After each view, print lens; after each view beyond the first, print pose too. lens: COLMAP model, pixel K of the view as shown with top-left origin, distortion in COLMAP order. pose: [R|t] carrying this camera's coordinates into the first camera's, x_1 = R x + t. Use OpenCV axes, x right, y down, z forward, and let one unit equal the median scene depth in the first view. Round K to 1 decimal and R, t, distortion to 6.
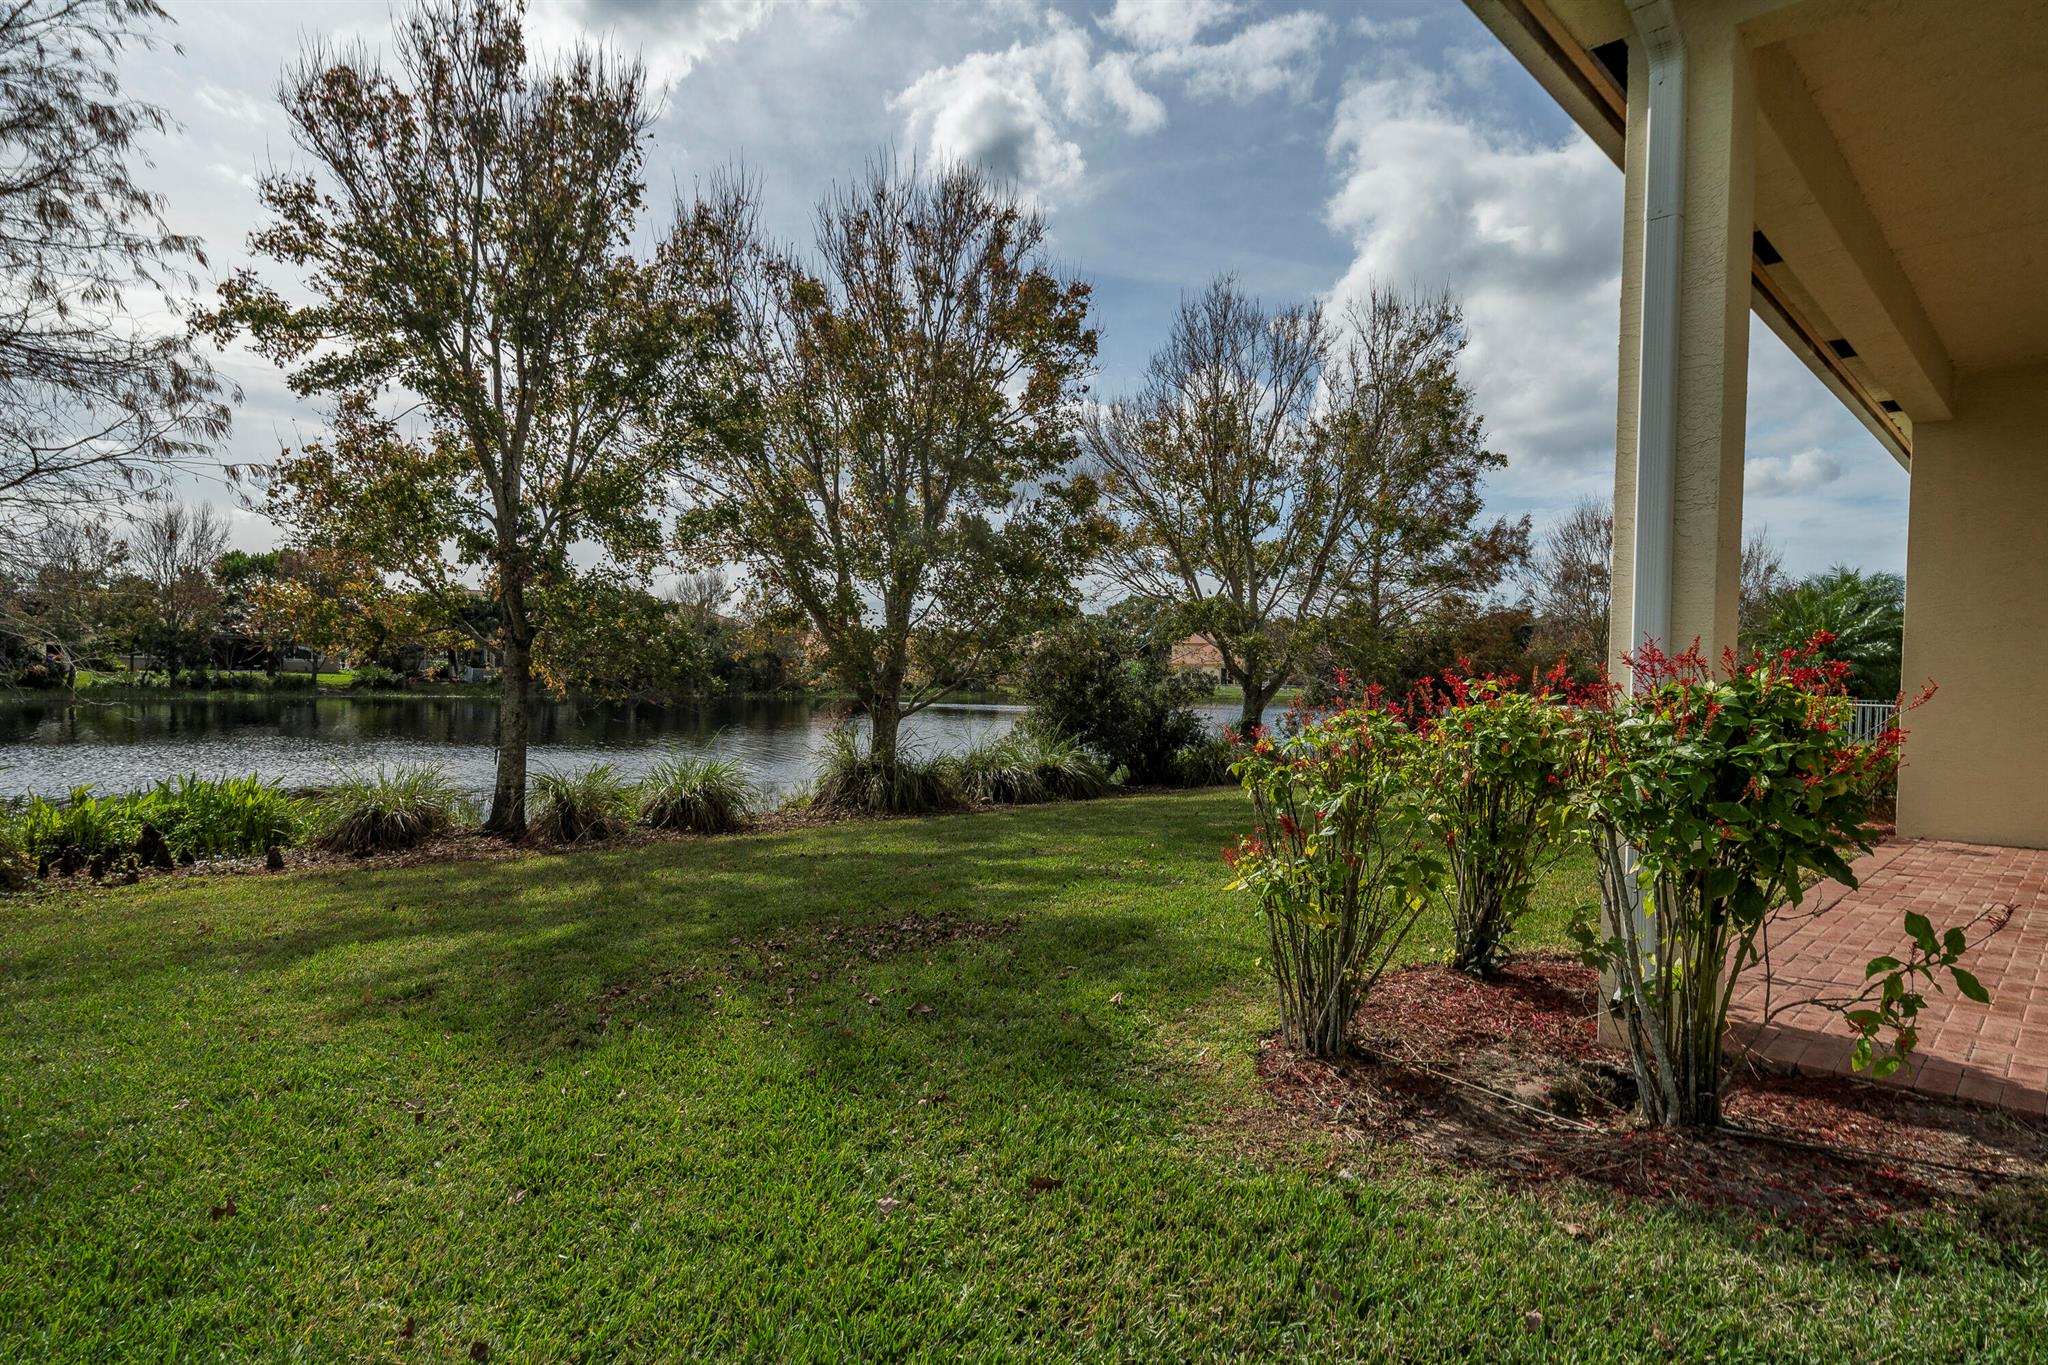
lens RADIAL K [[1134.4, 0, 989.4], [0, 1134.4, 689.6], [0, 0, 1]] dist [-0.001255, 0.001362]
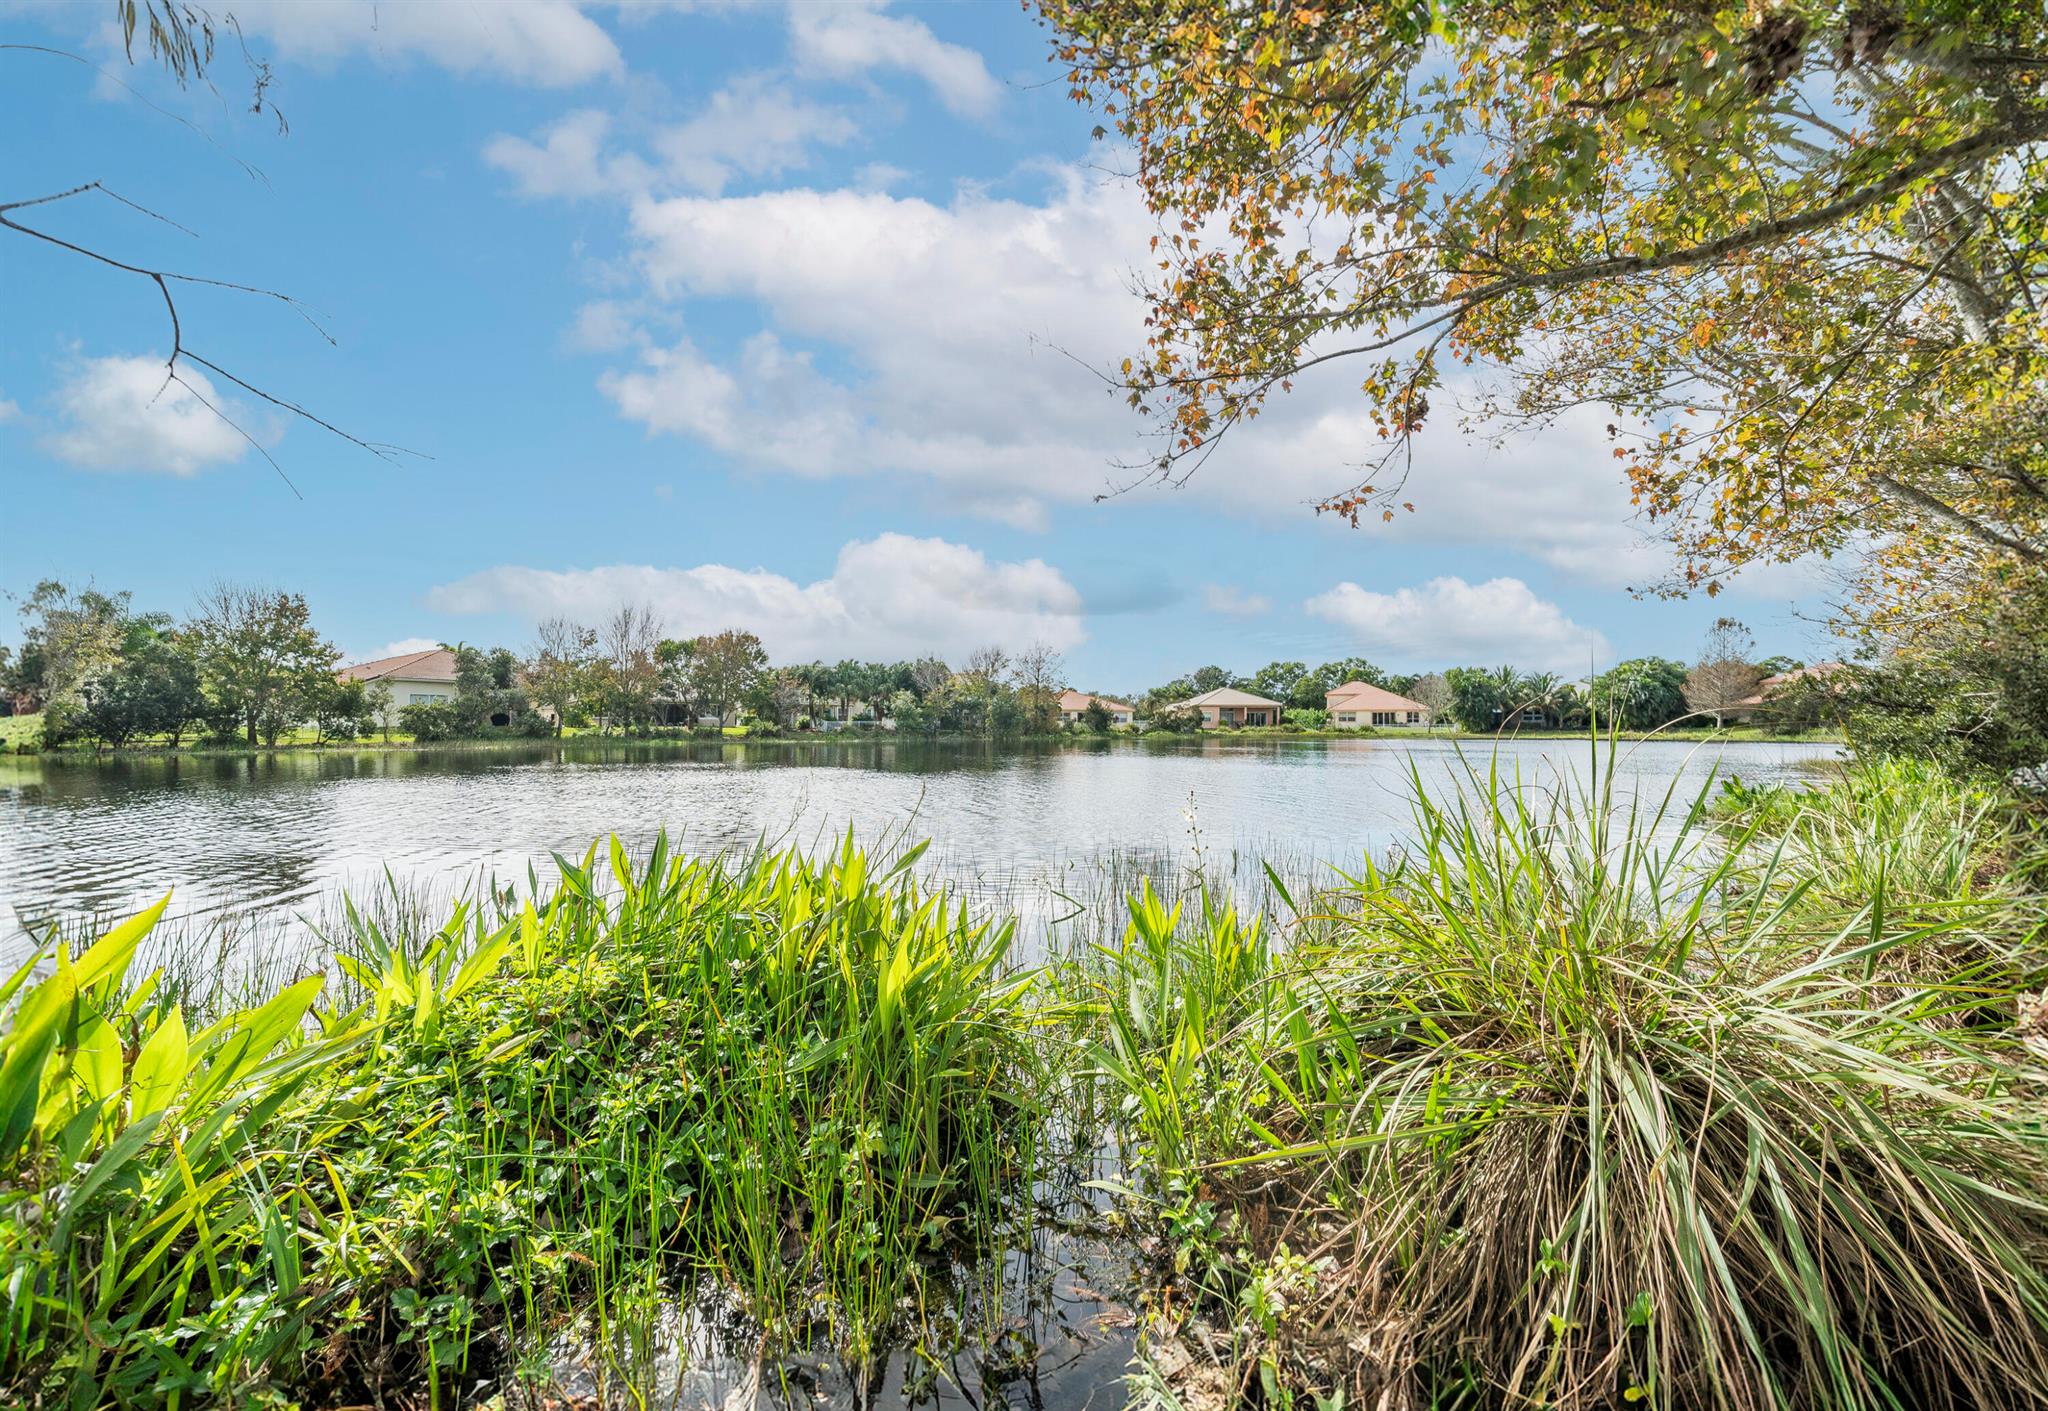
lens RADIAL K [[786.6, 0, 1031.6], [0, 786.6, 714.5], [0, 0, 1]] dist [-0.000594, -0.000839]
pose [[0.988629, -0.022302, -0.148710, -0.089007], [0.017933, 0.999369, -0.030657, 0.007834], [0.149300, 0.027642, 0.988405, 0.125363]]
